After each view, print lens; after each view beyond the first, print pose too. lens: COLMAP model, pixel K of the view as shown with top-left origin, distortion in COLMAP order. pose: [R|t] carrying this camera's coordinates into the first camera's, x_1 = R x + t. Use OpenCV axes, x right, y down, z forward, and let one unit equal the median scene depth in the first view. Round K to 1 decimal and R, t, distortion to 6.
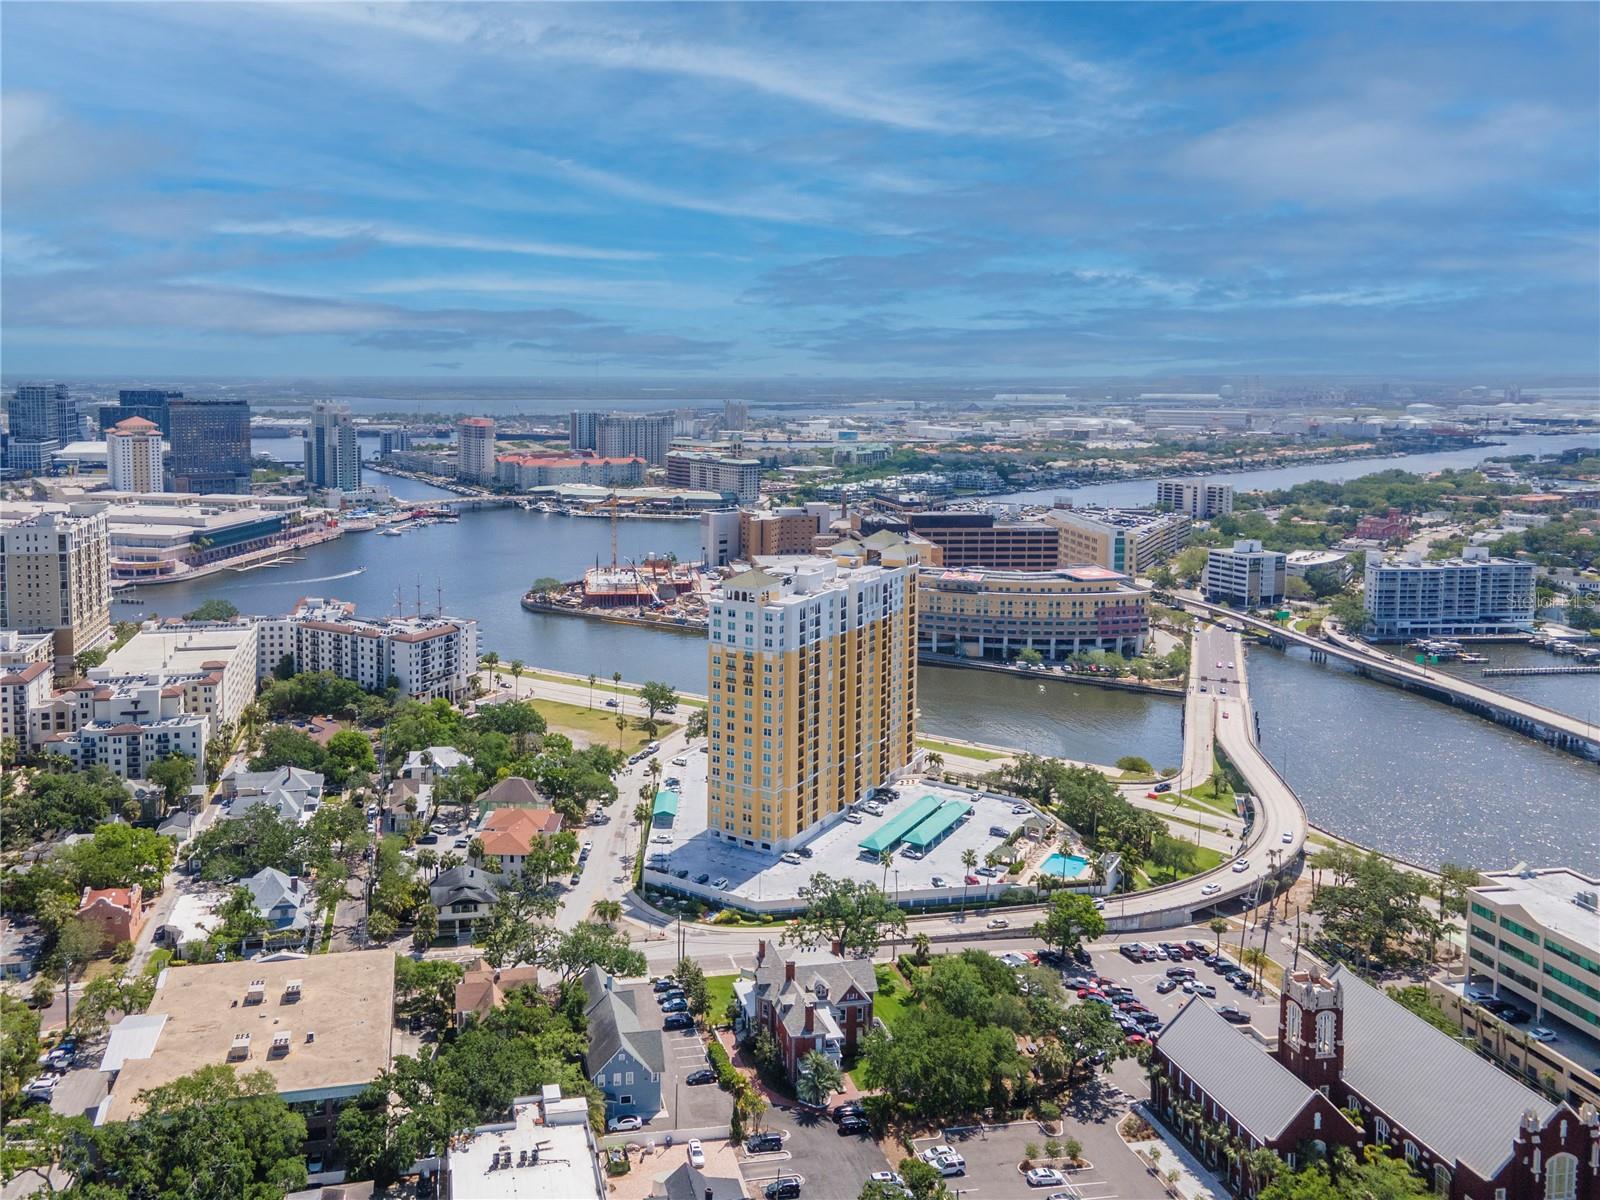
lens RADIAL K [[1169.9, 0, 637.1], [0, 1169.9, 493.4], [0, 0, 1]] dist [0.034776, 0.006154]
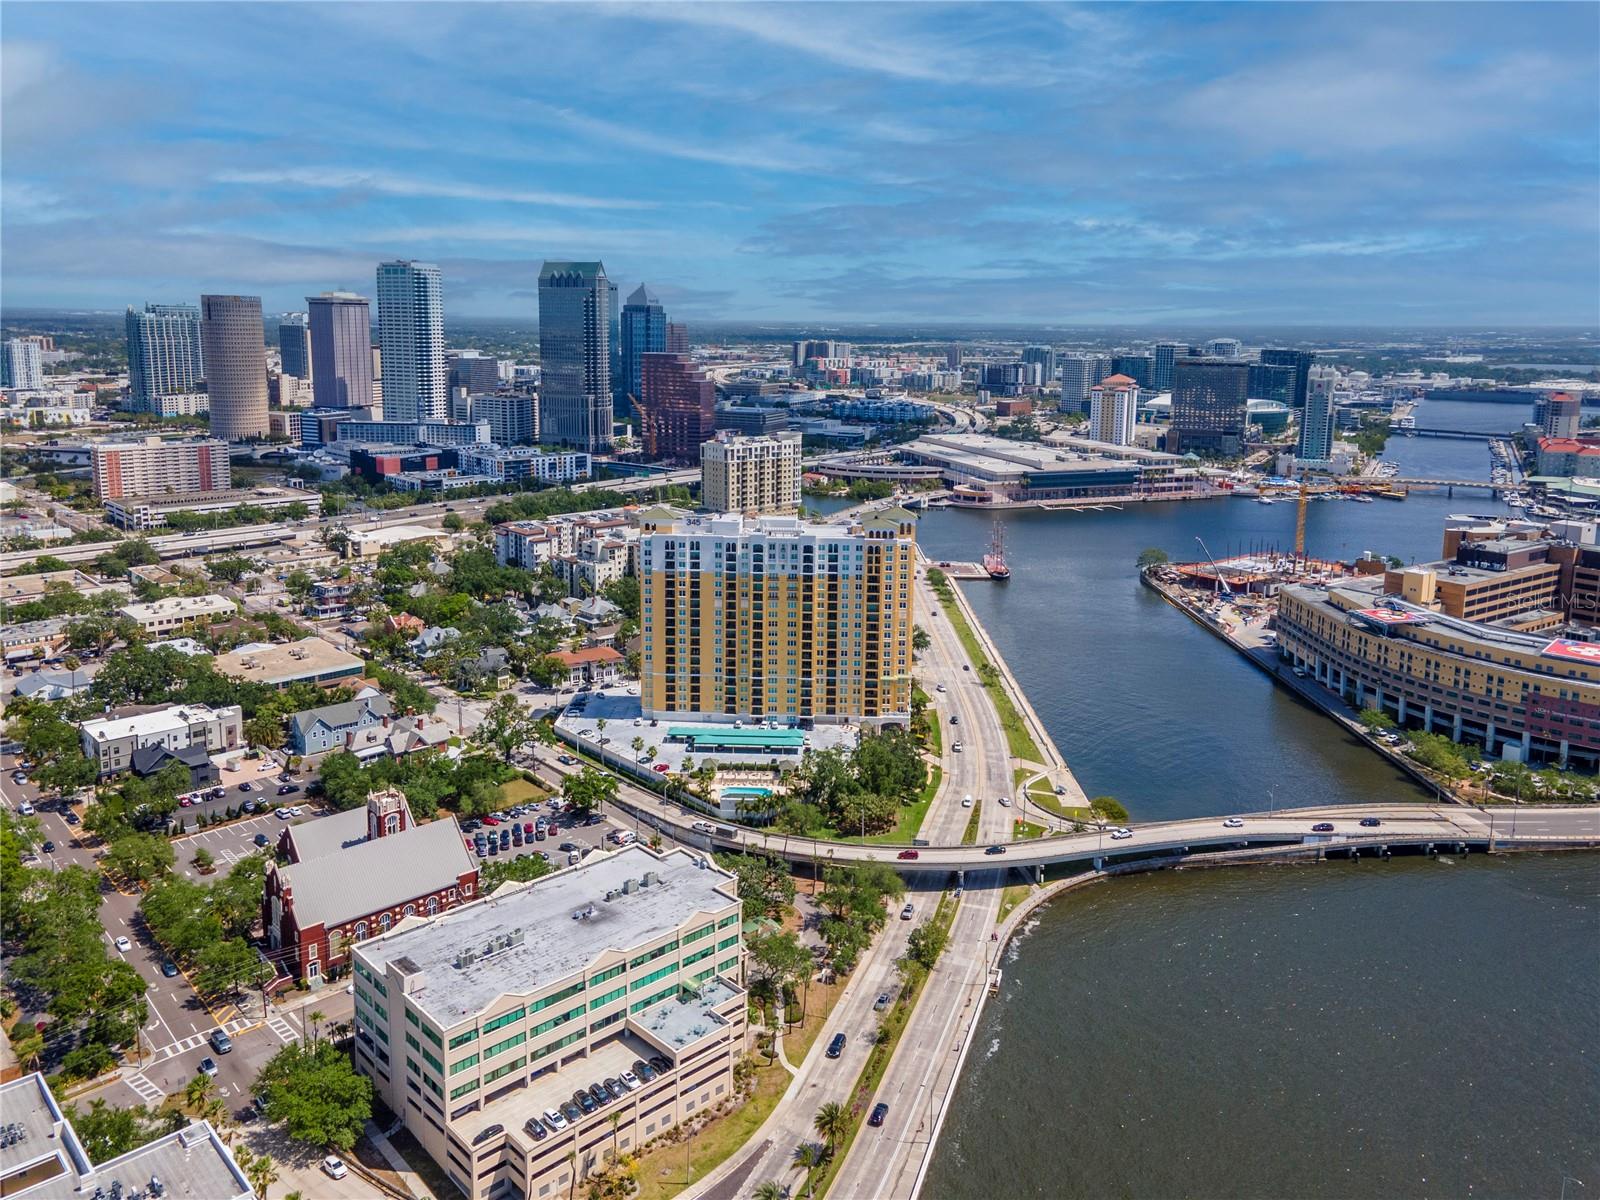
lens RADIAL K [[1146.4, 0, 796.7], [0, 1146.4, 499.7], [0, 0, 1]] dist [0.035992, 0.000144]
pose [[0.561829, 0.131100, -0.816799, 0.702629], [-0.092760, 0.991120, 0.095275, -0.046052], [0.822036, 0.022238, 0.569001, 0.216071]]
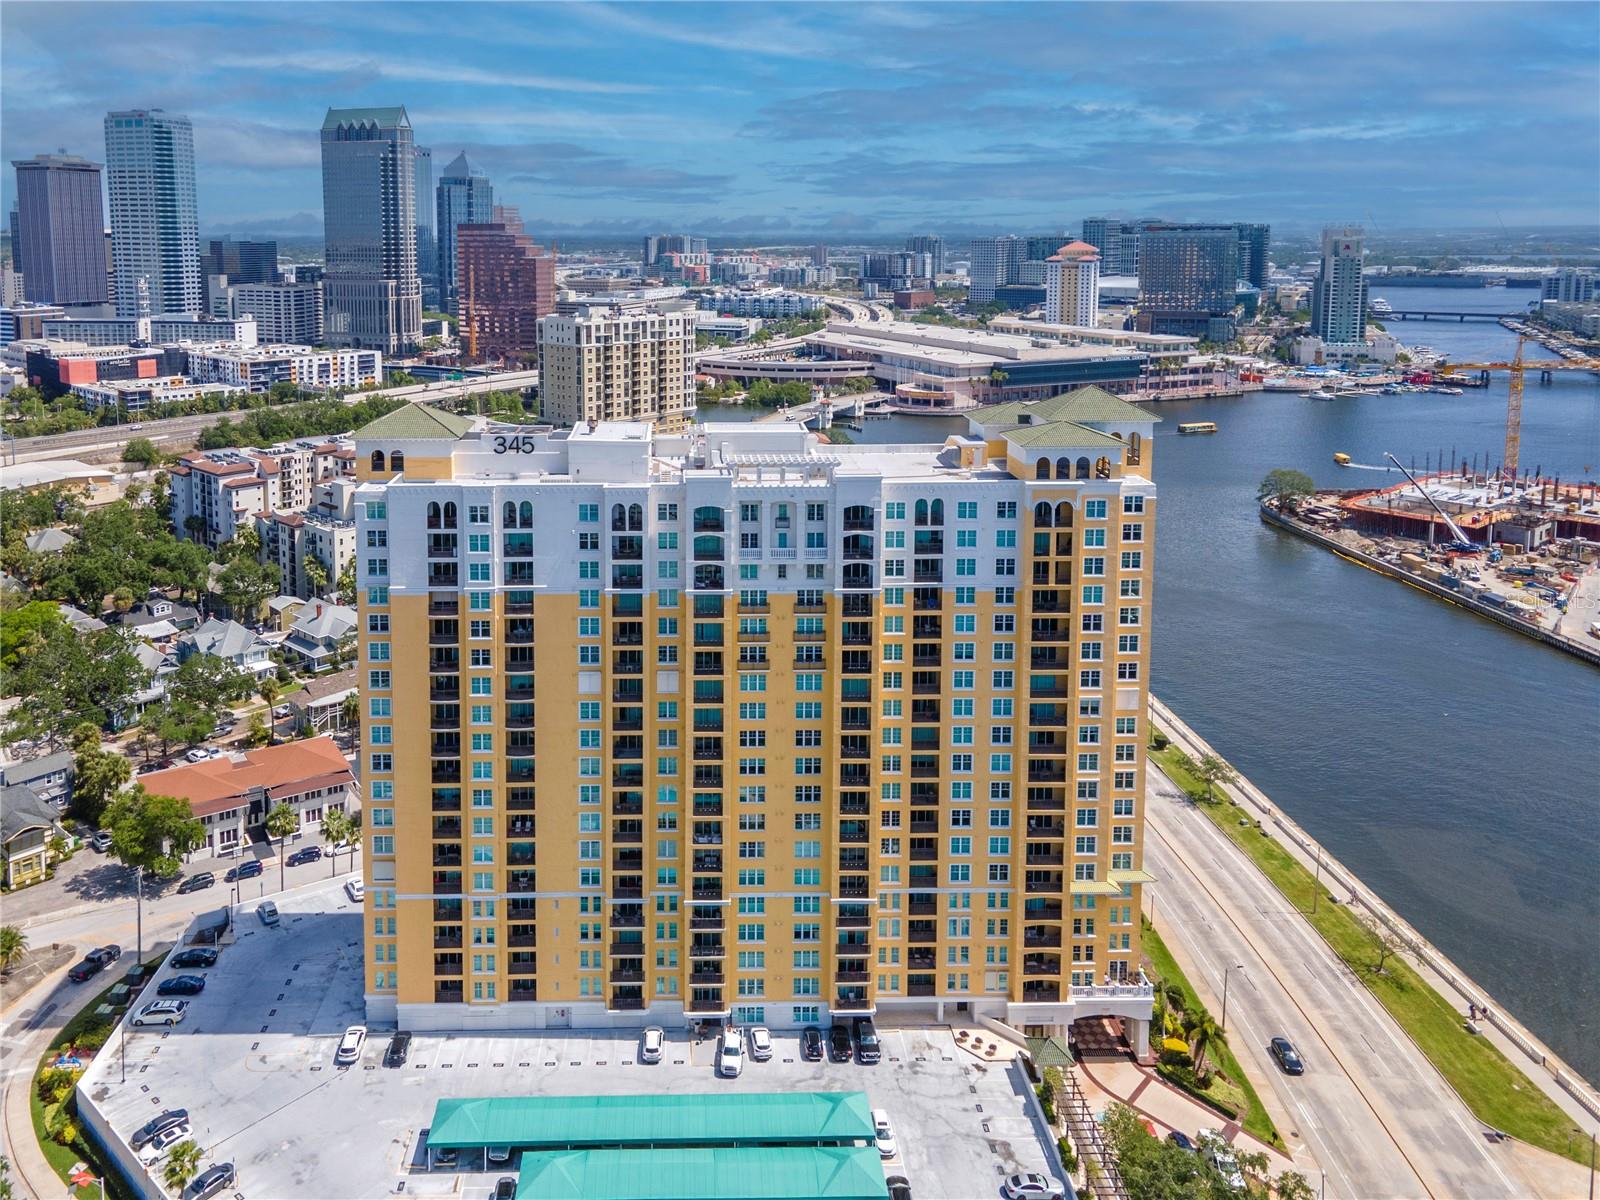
lens RADIAL K [[1216.9, 0, 704.5], [0, 1216.9, 376.0], [0, 0, 1]] dist [0.033322, 0.001277]
pose [[0.604902, 0.091830, -0.790987, 0.308969], [-0.076876, 0.995423, 0.056774, 0.010373], [0.792580, 0.026465, 0.609193, 0.446677]]
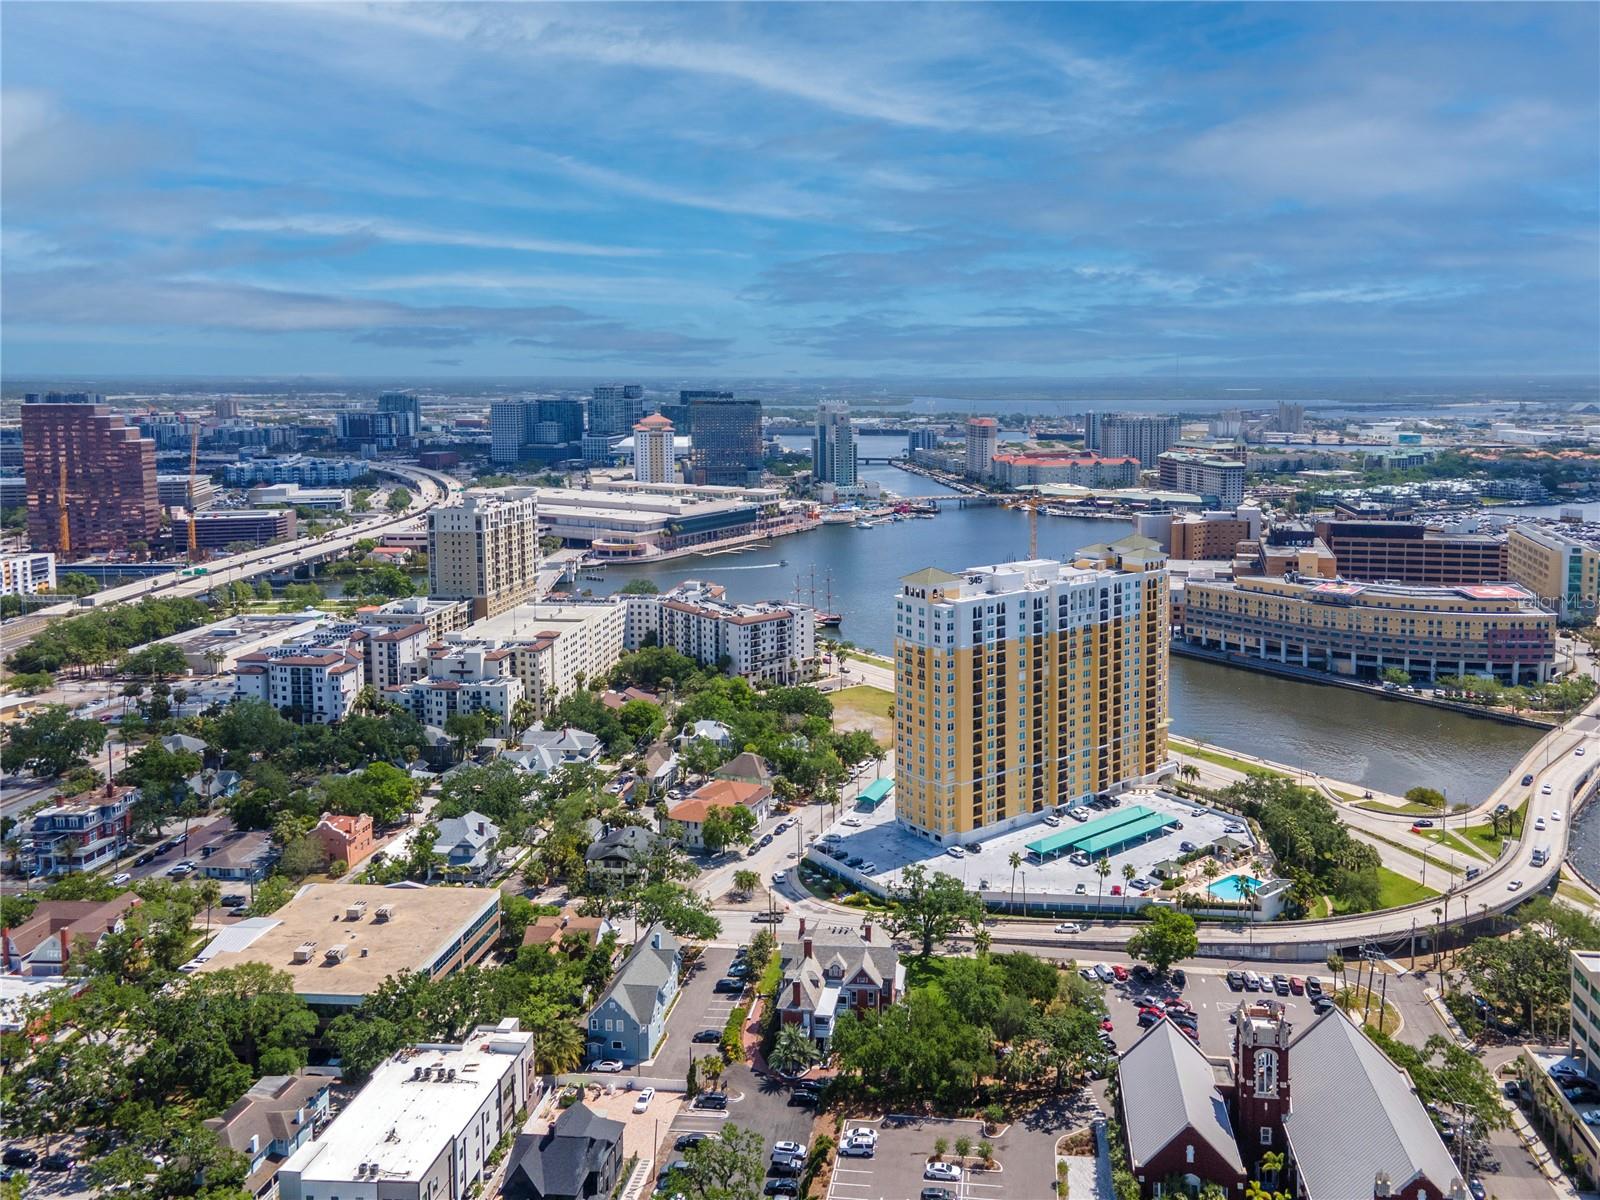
lens RADIAL K [[1157.3, 0, 916.6], [0, 1157.3, 506.3], [0, 0, 1]] dist [0.044398, -0.006673]
pose [[0.967360, 0.026476, -0.252019, 0.188592], [-0.023586, 0.999617, 0.014482, -0.000434], [0.252306, -0.008065, 0.967614, 0.013488]]
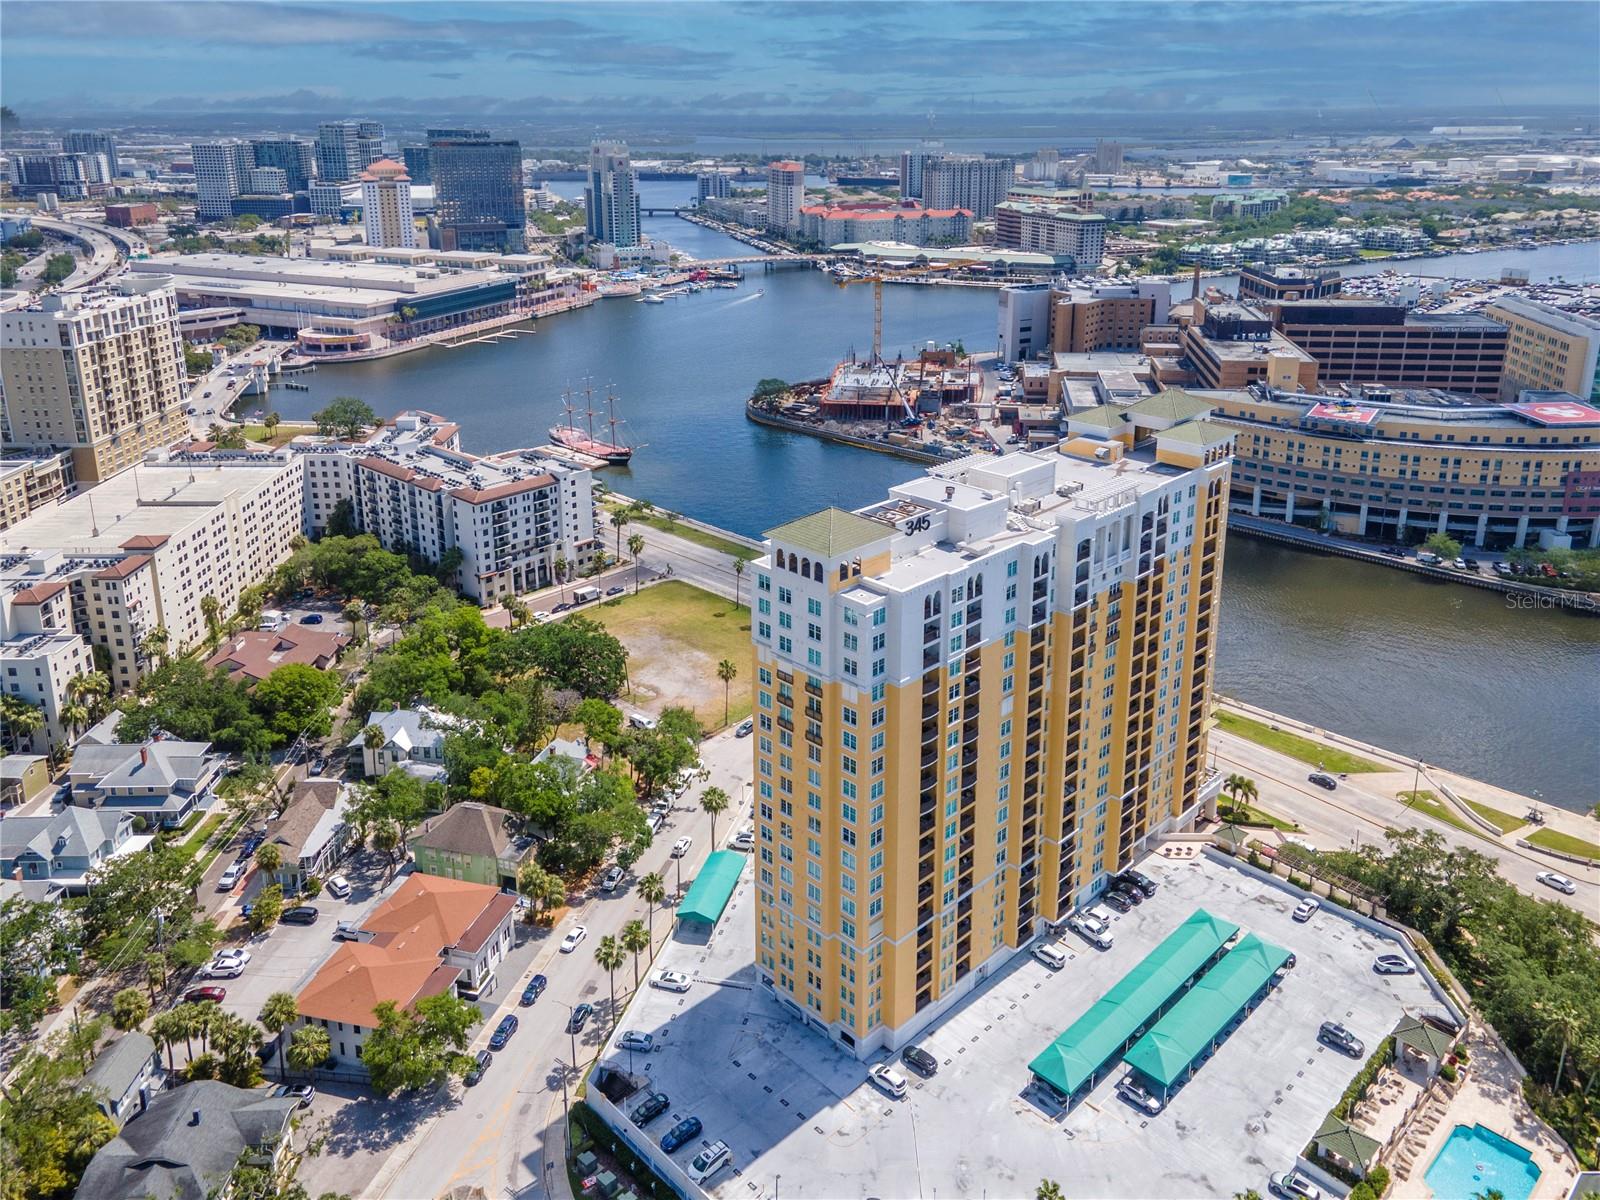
lens RADIAL K [[1187.8, 0, 801.5], [0, 1187.8, 450.8], [0, 0, 1]] dist [0.042111, 0.004280]
pose [[0.985097, 0.041825, -0.166839, 0.092865], [-0.011947, 0.984281, 0.176206, -0.023961], [0.171586, -0.171587, 0.970111, 0.297745]]
